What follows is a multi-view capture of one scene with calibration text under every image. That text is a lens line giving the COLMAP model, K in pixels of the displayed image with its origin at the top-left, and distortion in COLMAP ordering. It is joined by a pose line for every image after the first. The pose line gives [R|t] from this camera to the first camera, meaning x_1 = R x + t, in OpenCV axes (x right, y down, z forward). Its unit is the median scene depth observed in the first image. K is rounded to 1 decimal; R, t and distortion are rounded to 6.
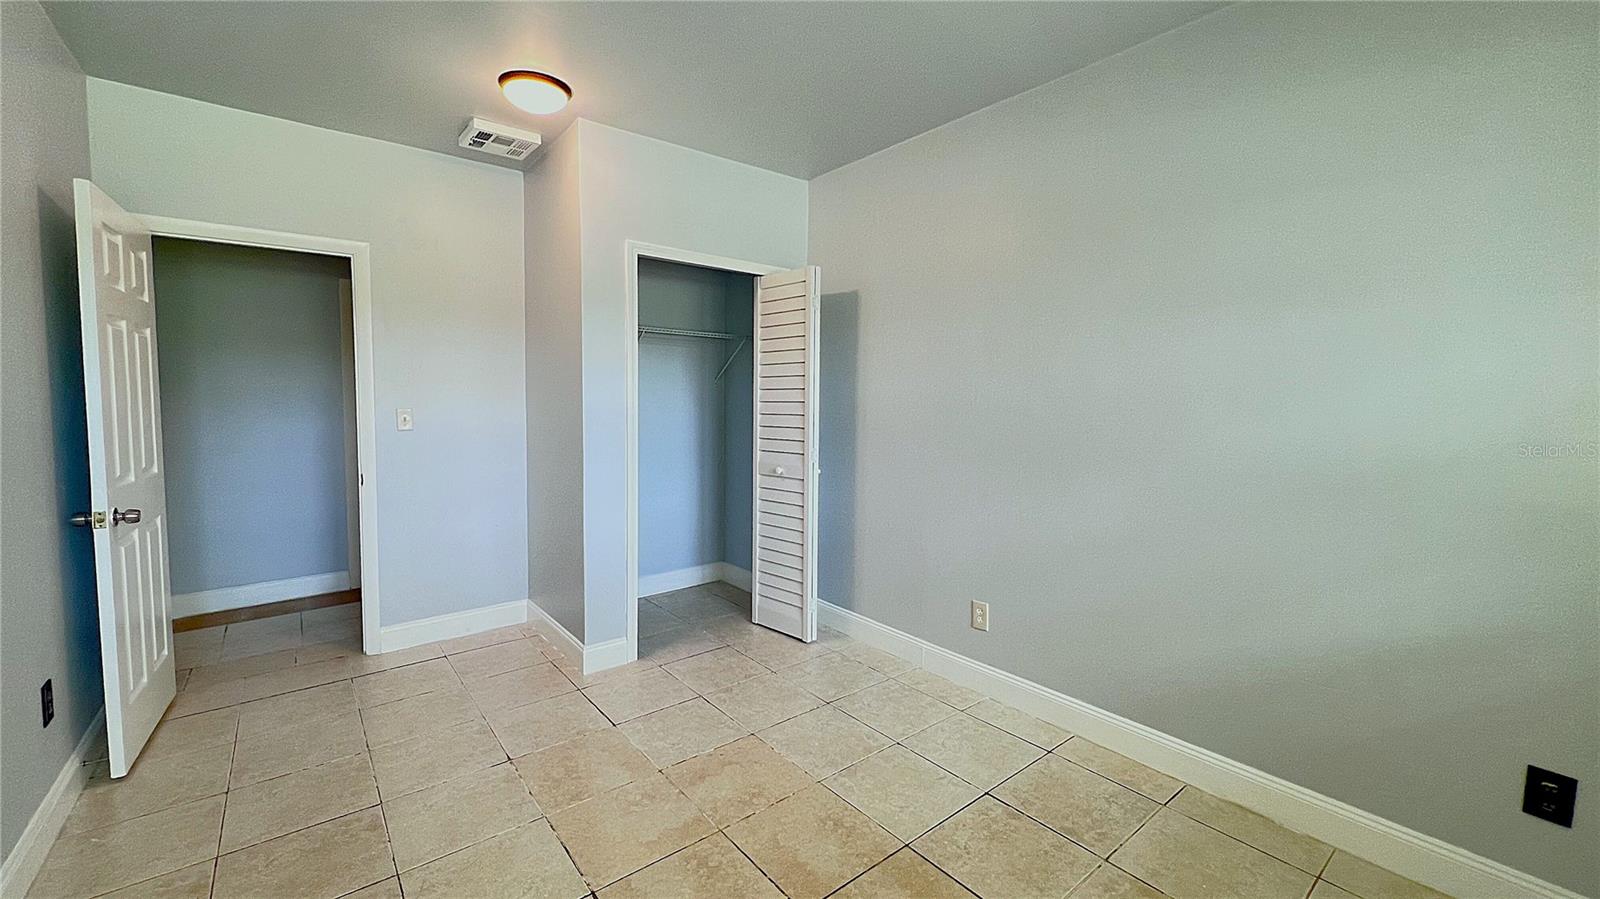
lens RADIAL K [[637.0, 0, 802.0], [0, 637.0, 443.4], [0, 0, 1]] dist [-0.001006, 0.000006]
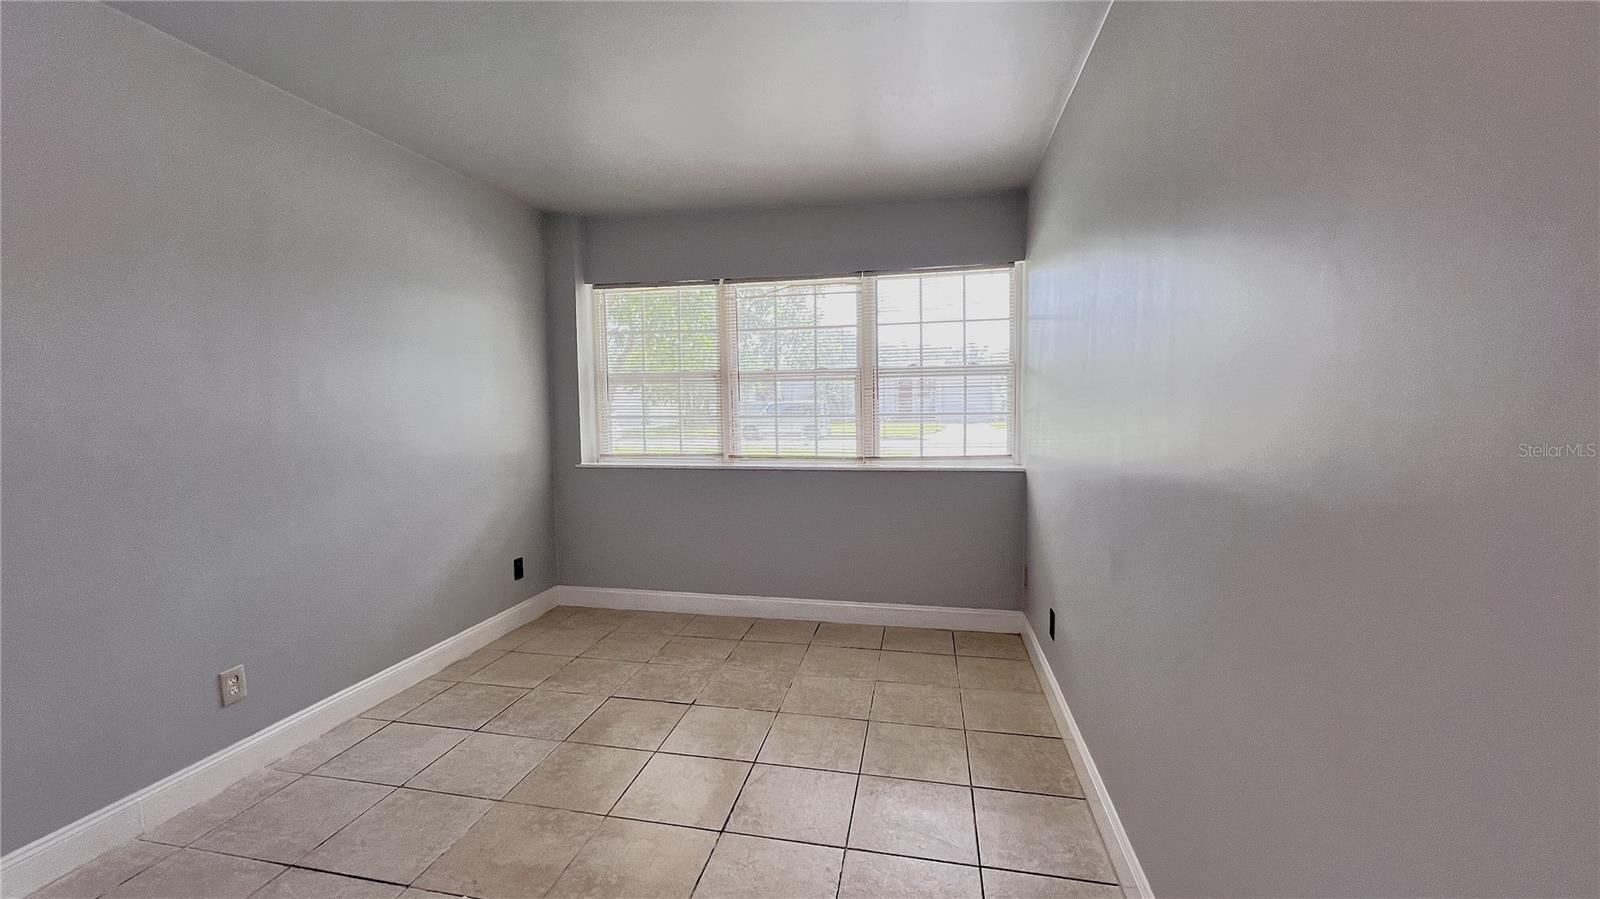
lens RADIAL K [[642.2, 0, 796.2], [0, 642.2, 447.4], [0, 0, 1]] dist [-0.002159, 0.001985]
pose [[-0.642211, -0.048652, 0.764982, -1.073058], [0.062929, 0.991268, 0.115874, -0.100406], [-0.763940, 0.122555, -0.633542, 1.305436]]
